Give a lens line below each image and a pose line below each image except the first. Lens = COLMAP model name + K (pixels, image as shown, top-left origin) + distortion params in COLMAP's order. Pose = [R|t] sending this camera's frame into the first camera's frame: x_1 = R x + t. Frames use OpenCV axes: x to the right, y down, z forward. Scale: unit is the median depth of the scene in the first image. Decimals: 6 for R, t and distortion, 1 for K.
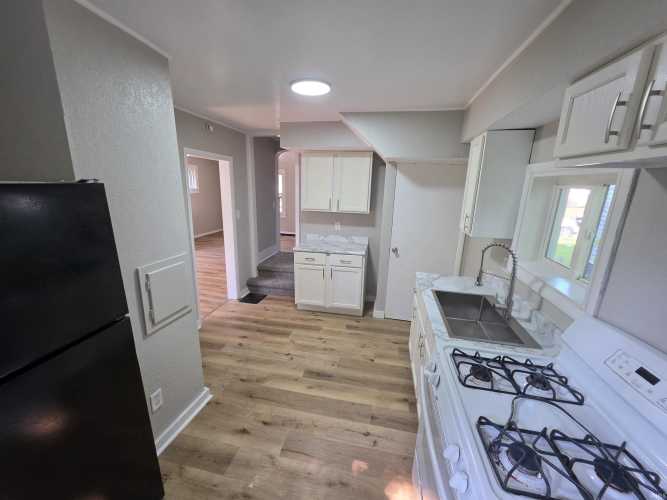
lens RADIAL K [[268.9, 0, 334.1], [0, 268.9, 251.9], [0, 0, 1]] dist [-0.004305, 0.001720]
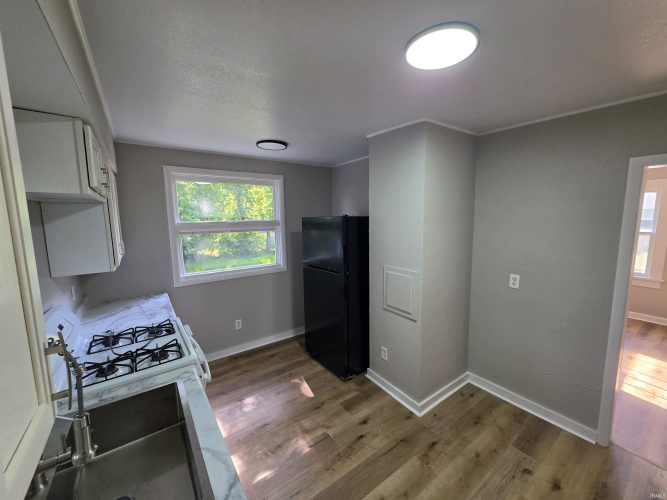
lens RADIAL K [[268.9, 0, 334.4], [0, 268.9, 251.9], [0, 0, 1]] dist [-0.004305, 0.001720]
pose [[-0.676266, 0.078327, -0.732481, 0.501341], [-0.187126, 0.943450, 0.273652, -0.298462], [0.712494, 0.322128, -0.623366, 1.268265]]
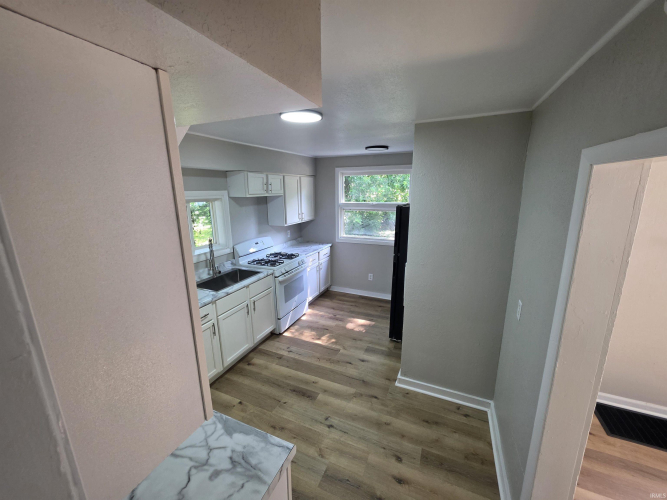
lens RADIAL K [[268.9, 0, 331.2], [0, 268.9, 251.1], [0, 0, 1]] dist [-0.004305, 0.001720]
pose [[-0.974400, -0.070310, 0.213545, -0.407662], [0.037266, 0.886189, 0.461822, -0.593774], [-0.221712, 0.457957, -0.860883, 1.922125]]
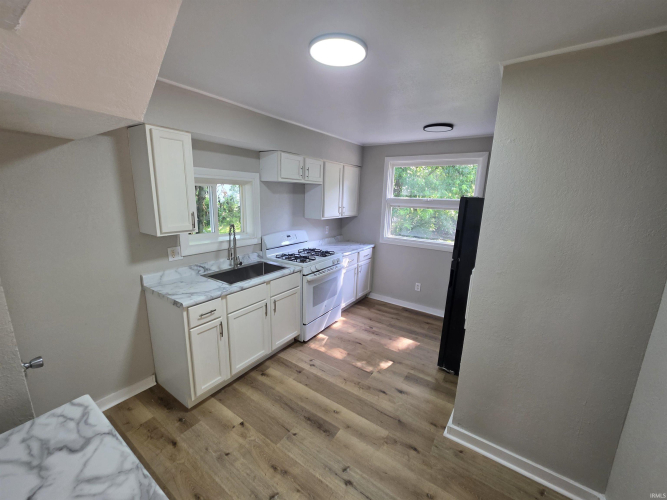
lens RADIAL K [[268.9, 0, 331.8], [0, 268.9, 251.7], [0, 0, 1]] dist [-0.004305, 0.001720]
pose [[-0.917474, -0.137813, 0.373162, -0.379840], [0.043305, 0.897894, 0.438076, -0.429937], [-0.395433, 0.418083, -0.817826, 1.699778]]
